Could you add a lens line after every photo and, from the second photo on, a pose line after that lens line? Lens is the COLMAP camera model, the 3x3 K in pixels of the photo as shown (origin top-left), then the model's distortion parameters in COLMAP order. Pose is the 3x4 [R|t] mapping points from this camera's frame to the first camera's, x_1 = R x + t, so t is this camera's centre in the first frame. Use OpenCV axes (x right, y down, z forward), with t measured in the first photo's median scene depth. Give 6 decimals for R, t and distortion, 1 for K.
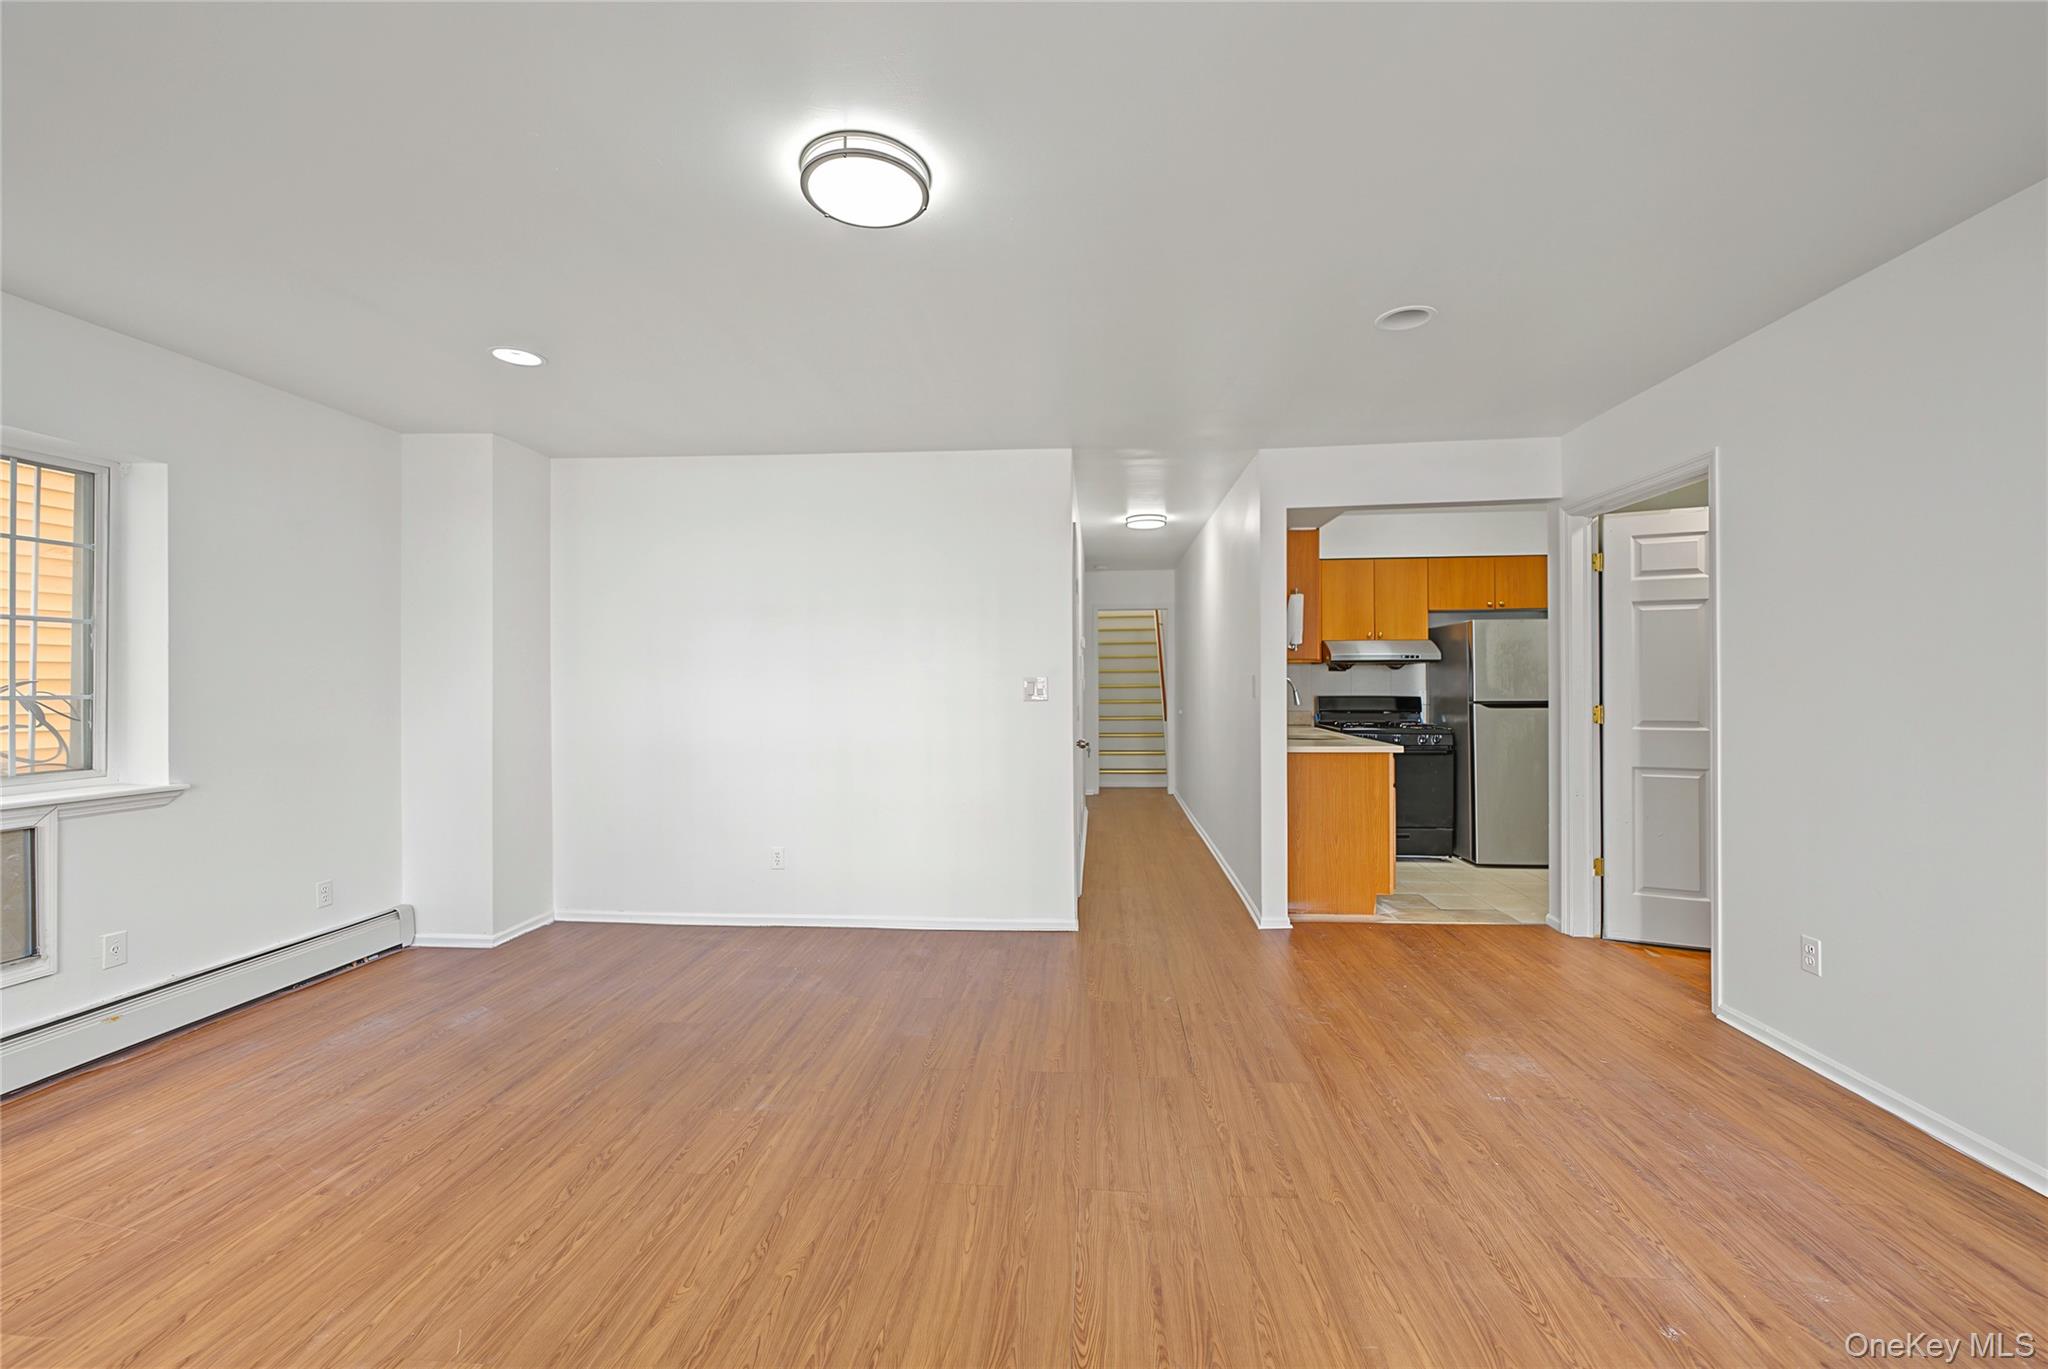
lens RADIAL K [[827.4, 0, 1029.0], [0, 827.4, 677.3], [0, 0, 1]] dist [0.000321, -0.000773]
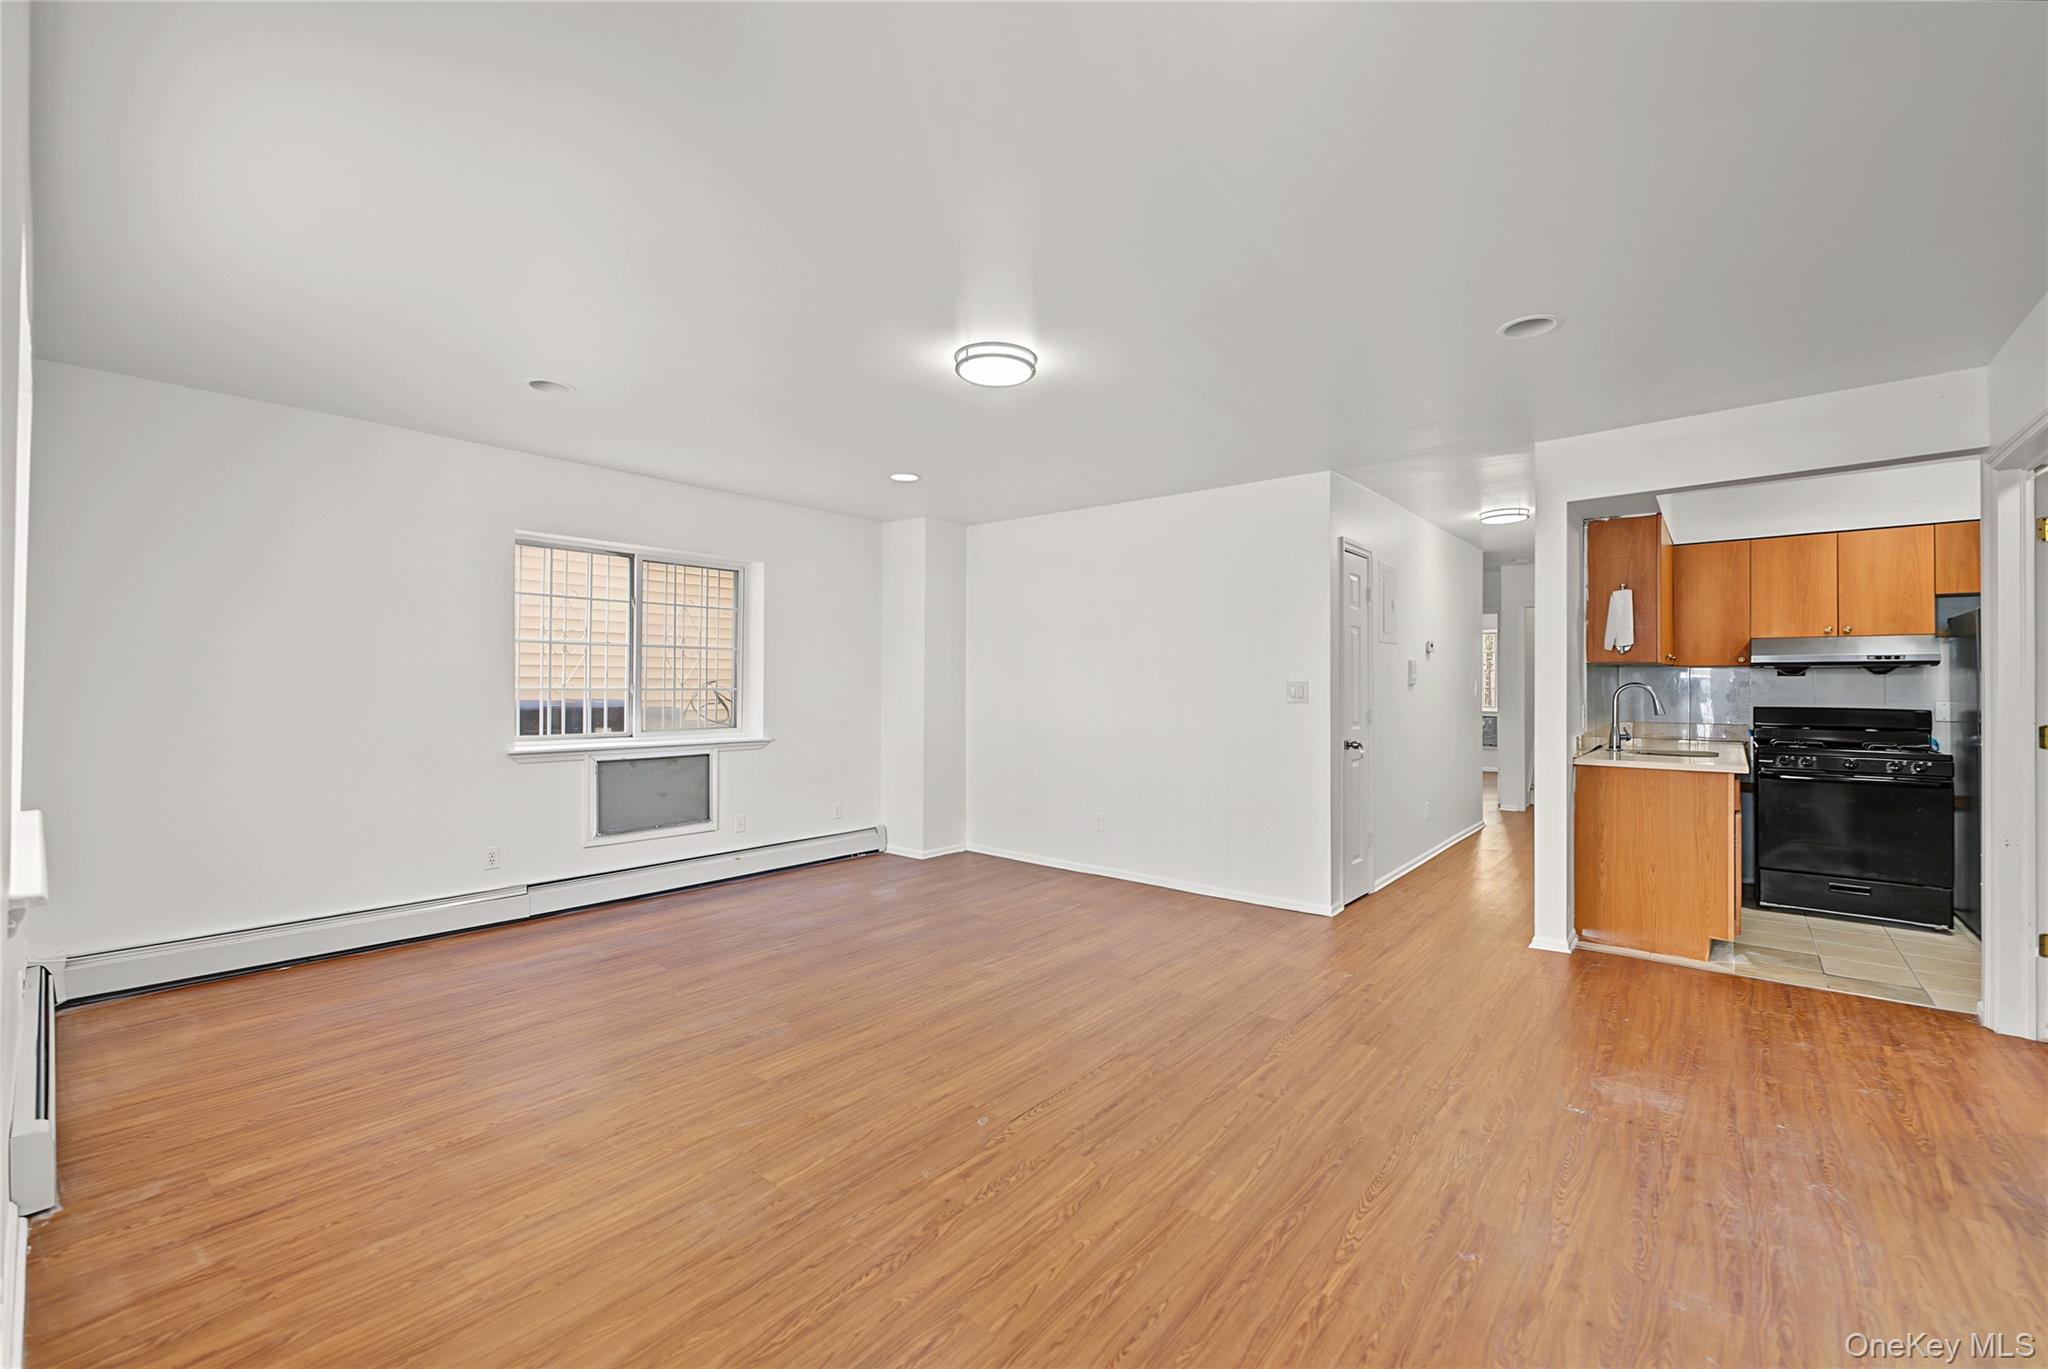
lens RADIAL K [[827.4, 0, 1028.2], [0, 827.4, 675.4], [0, 0, 1]] dist [0.000321, -0.000773]
pose [[0.816268, 0.001490, -0.577671, 0.485358], [-0.004625, 0.999981, -0.003956, -0.003364], [0.577655, 0.005901, 0.816260, -0.152627]]
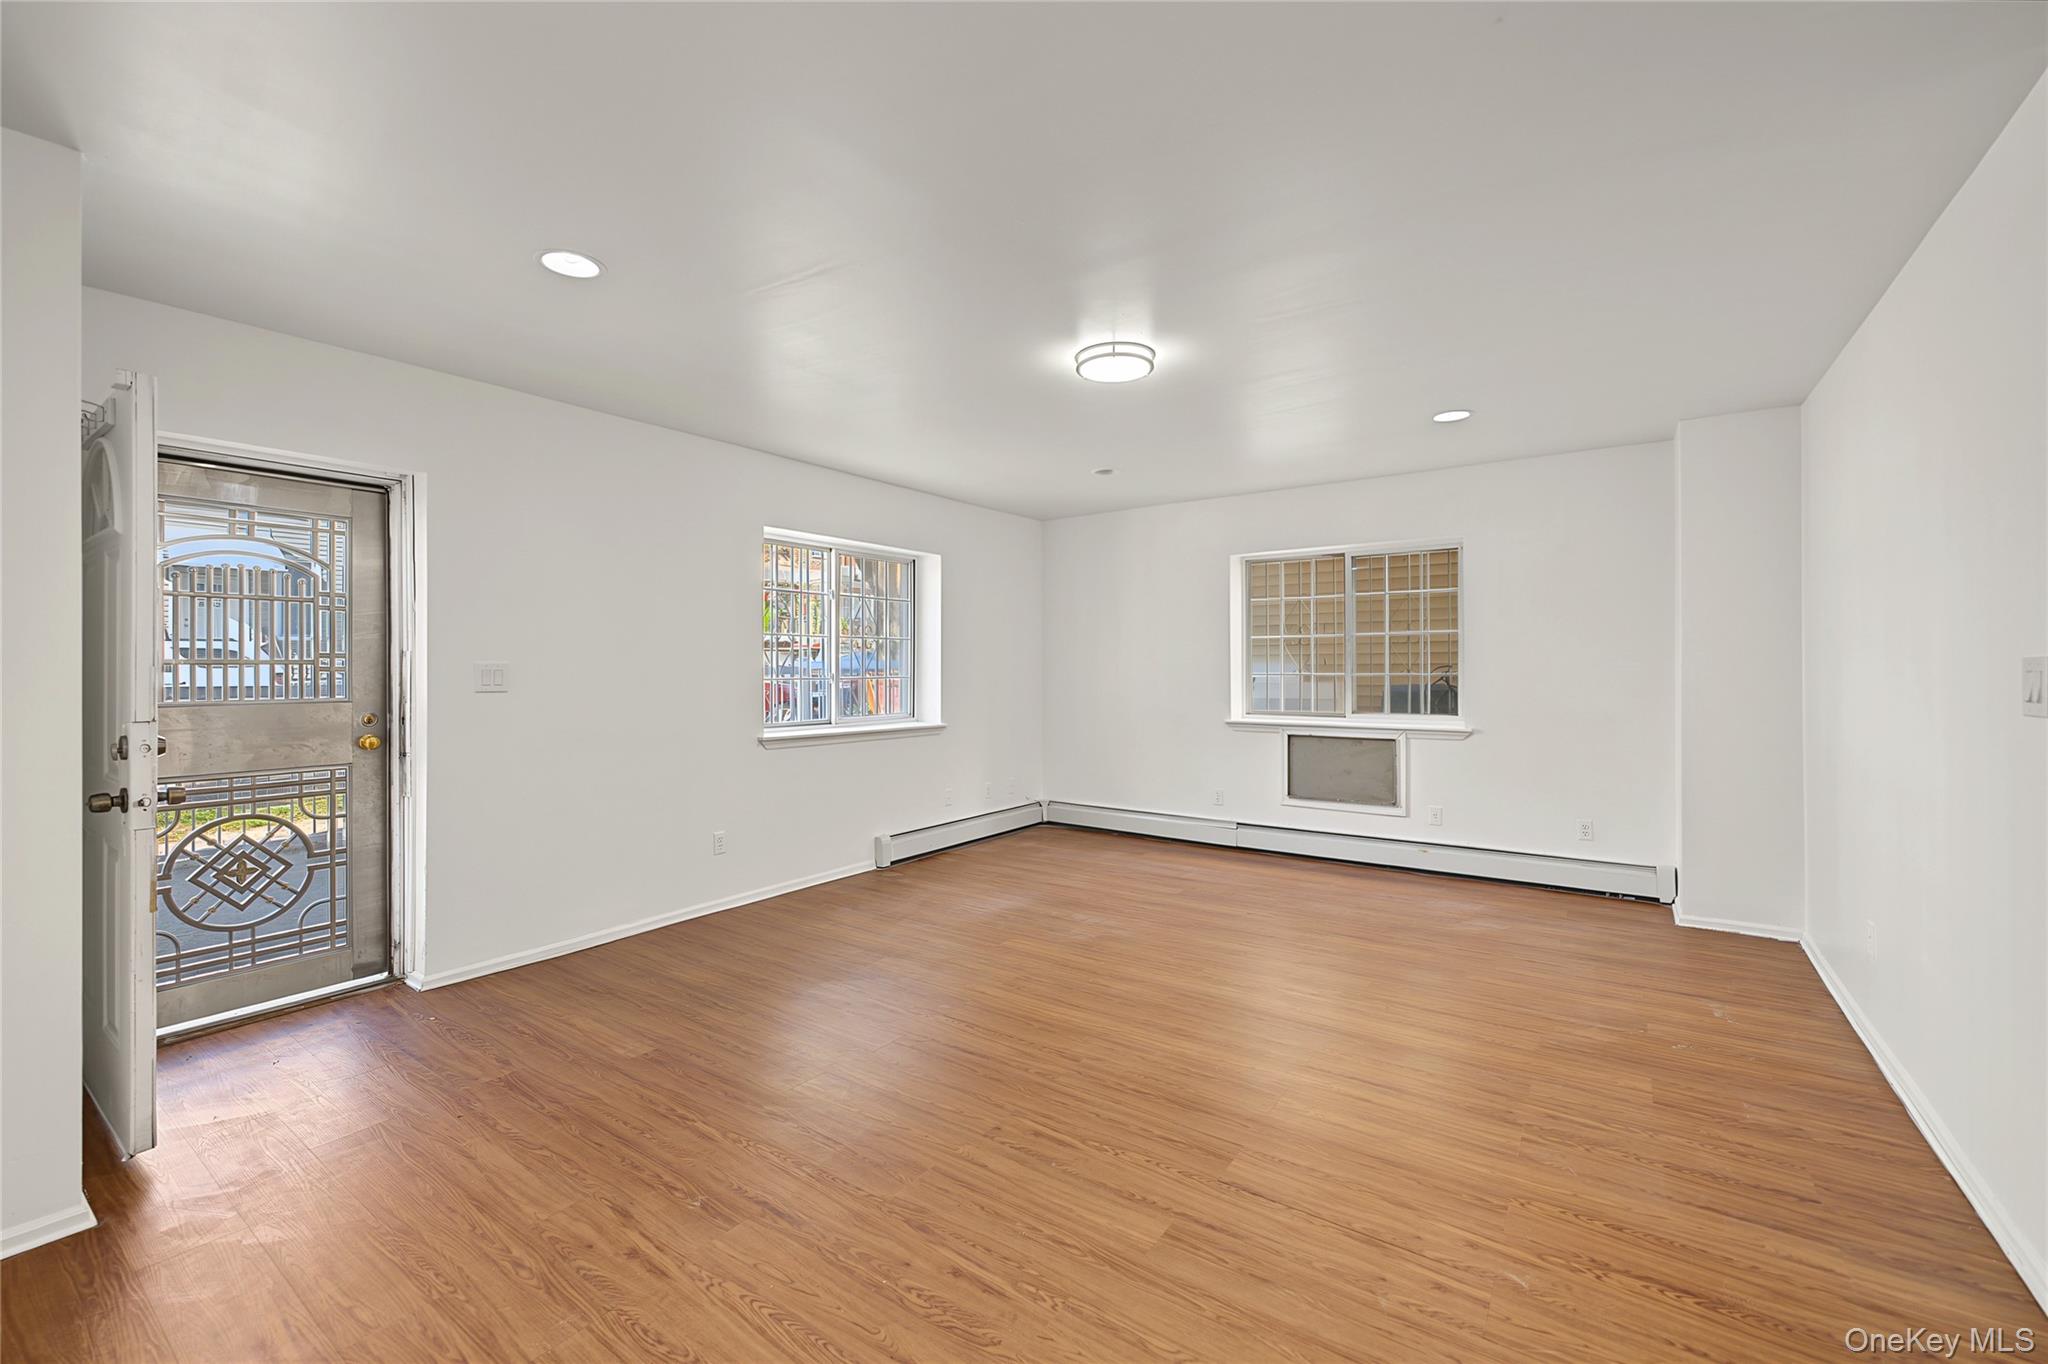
lens RADIAL K [[827.4, 0, 1031.2], [0, 827.4, 685.1], [0, 0, 1]] dist [0.000321, -0.000773]
pose [[-0.502930, 0.025225, -0.863959, 0.816784], [0.011359, 0.999681, 0.022575, -0.004031], [0.864253, 0.001540, -0.503056, 1.062802]]
